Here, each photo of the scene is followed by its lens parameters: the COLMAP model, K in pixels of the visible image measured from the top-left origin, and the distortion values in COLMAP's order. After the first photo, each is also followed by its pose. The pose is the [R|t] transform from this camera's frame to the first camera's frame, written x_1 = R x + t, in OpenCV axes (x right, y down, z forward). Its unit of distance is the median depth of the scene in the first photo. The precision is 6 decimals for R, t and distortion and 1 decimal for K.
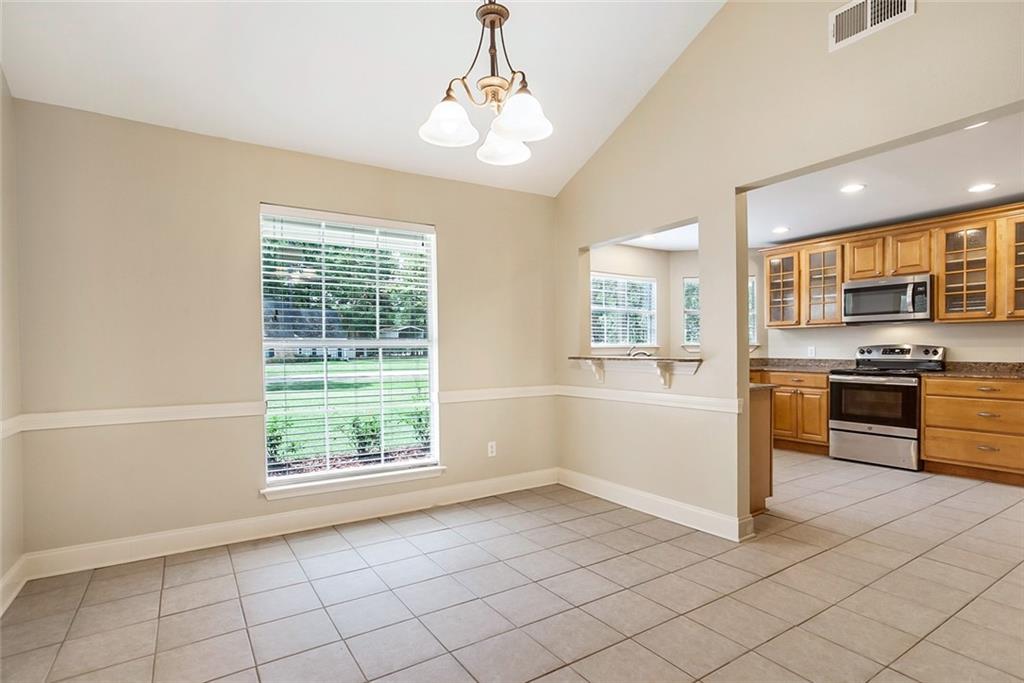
lens RADIAL K [[507.2, 0, 511.7], [0, 507.2, 355.7], [0, 0, 1]] dist [-0.023332, 0.009475]
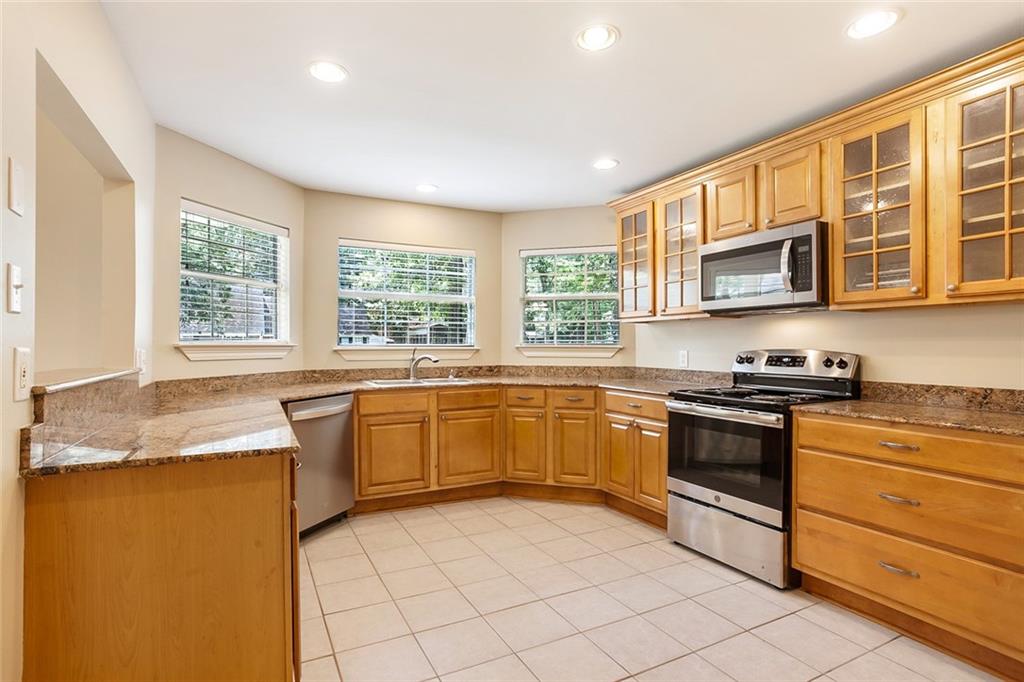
lens RADIAL K [[503.4, 0, 512.0], [0, 503.4, 341.0], [0, 0, 1]] dist [-0.022754, 0.000888]
pose [[0.994898, 0.006242, -0.100693, 0.560404], [-0.008617, 0.999694, -0.023167, -0.017000], [0.100518, 0.023917, 0.994648, 0.432750]]
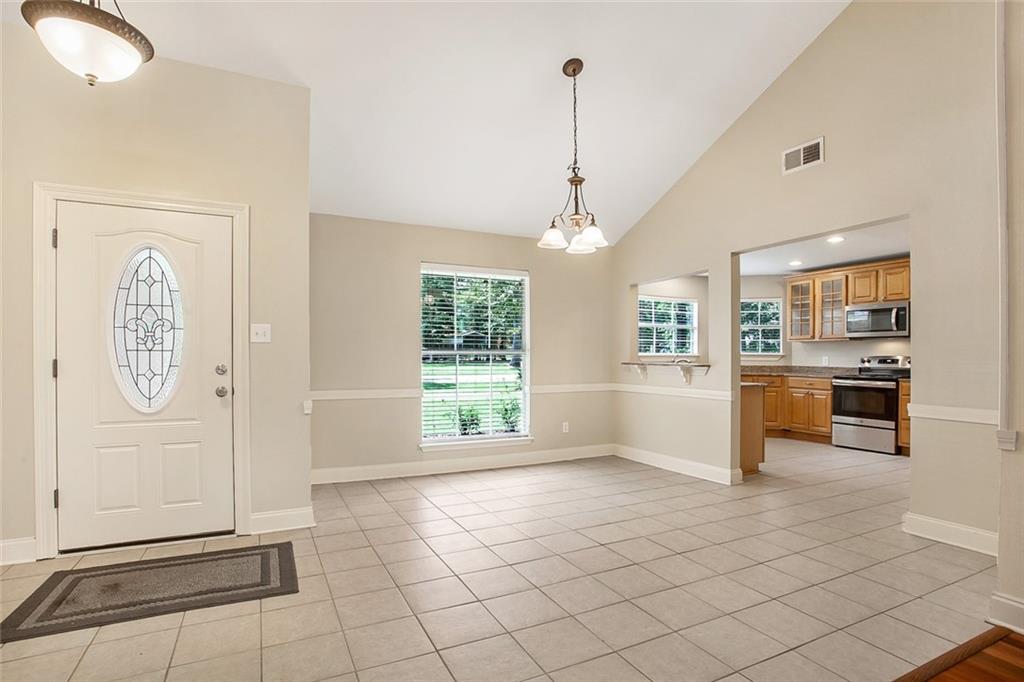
lens RADIAL K [[509.9, 0, 513.1], [0, 509.9, 360.4], [0, 0, 1]] dist [-0.044461, 0.000523]
pose [[0.993142, 0.010831, -0.116409, -0.018323], [-0.011031, 0.999939, -0.001079, 0.000725], [0.116391, 0.002356, 0.993201, -0.369772]]
